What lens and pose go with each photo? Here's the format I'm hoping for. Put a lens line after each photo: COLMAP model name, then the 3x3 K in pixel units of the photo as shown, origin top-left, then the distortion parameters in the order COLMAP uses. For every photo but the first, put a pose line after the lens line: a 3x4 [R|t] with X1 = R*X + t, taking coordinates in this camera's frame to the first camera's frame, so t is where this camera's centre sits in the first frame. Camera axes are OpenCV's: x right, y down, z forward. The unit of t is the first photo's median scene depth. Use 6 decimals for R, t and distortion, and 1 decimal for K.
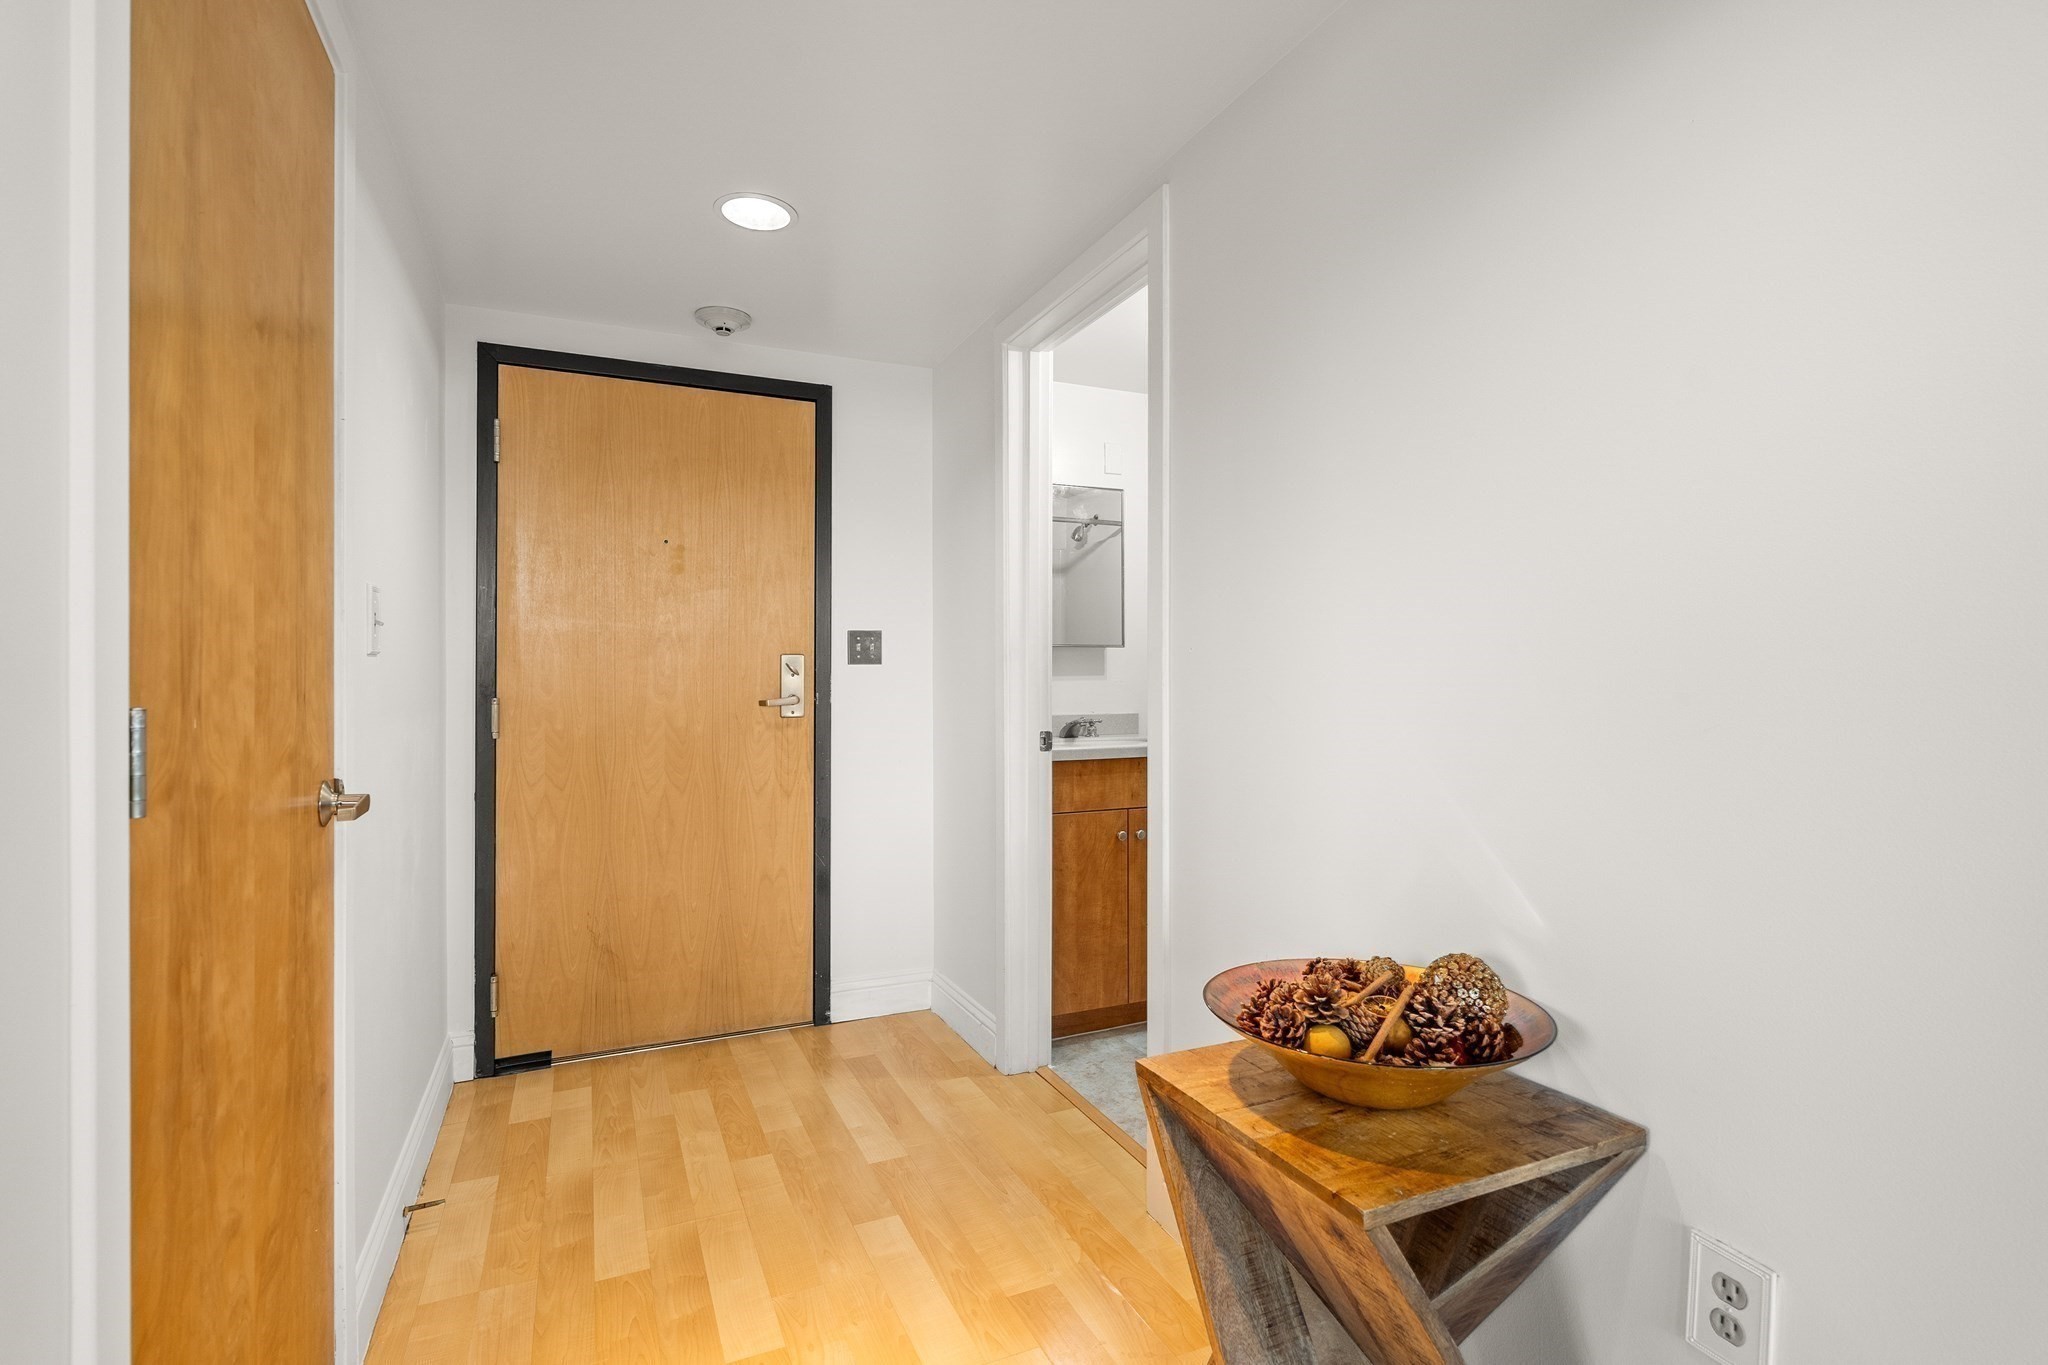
lens RADIAL K [[966.5, 0, 1020.1], [0, 966.5, 675.9], [0, 0, 1]] dist [-0.001321, 0.000172]
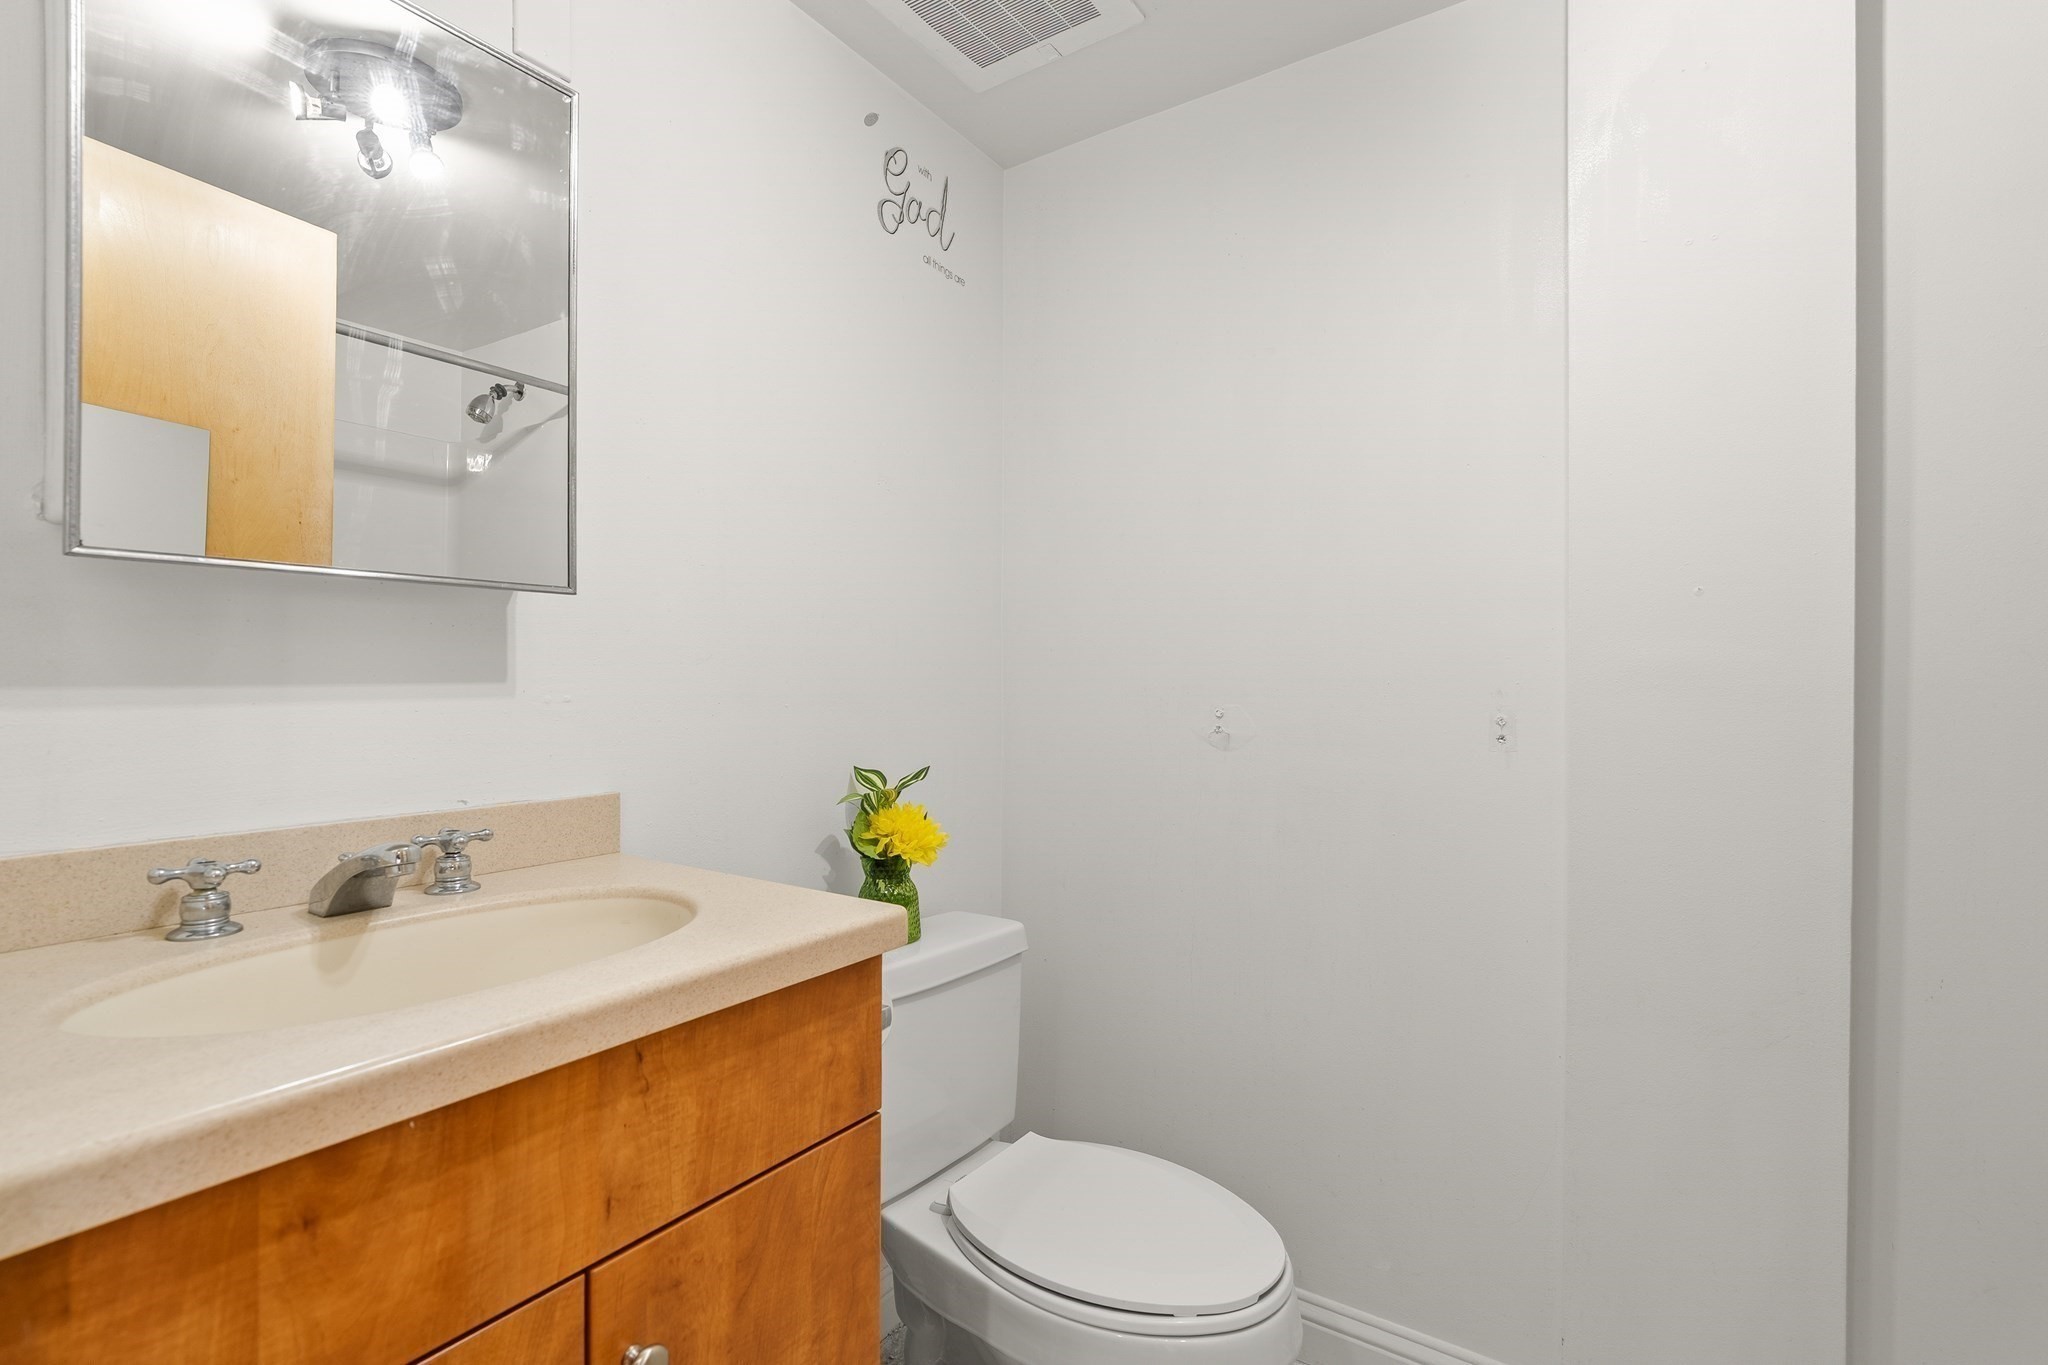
lens RADIAL K [[938.0, 0, 1021.2], [0, 938.0, 678.9], [0, 0, 1]] dist [0.002743, 0.000903]
pose [[0.854195, 0.002691, 0.519945, 0.071957], [-0.004490, 0.999987, 0.002201, -0.002923], [-0.519933, -0.004215, 0.854197, 0.652744]]
